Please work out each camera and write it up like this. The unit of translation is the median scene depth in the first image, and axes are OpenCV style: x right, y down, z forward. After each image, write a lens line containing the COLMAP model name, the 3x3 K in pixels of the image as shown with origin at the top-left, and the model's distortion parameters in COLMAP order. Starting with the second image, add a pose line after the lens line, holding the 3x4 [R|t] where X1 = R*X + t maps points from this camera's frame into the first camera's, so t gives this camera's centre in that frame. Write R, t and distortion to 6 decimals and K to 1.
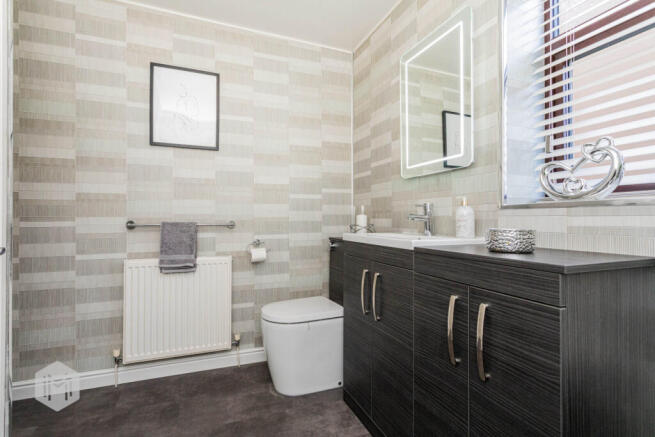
lens RADIAL K [[314.8, 0, 327.5], [0, 314.8, 218.5], [0, 0, 1]] dist [-0.003206, -0.000237]
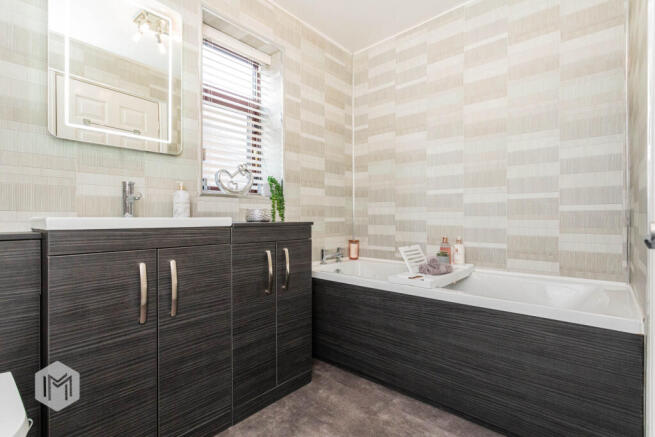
lens RADIAL K [[314.8, 0, 327.5], [0, 314.8, 218.5], [0, 0, 1]] dist [-0.003206, -0.000237]
pose [[-0.449775, -0.002089, 0.893139, -0.941593], [-0.001301, 0.999998, 0.001684, 0.069000], [-0.893141, -0.000405, -0.449777, 1.195551]]
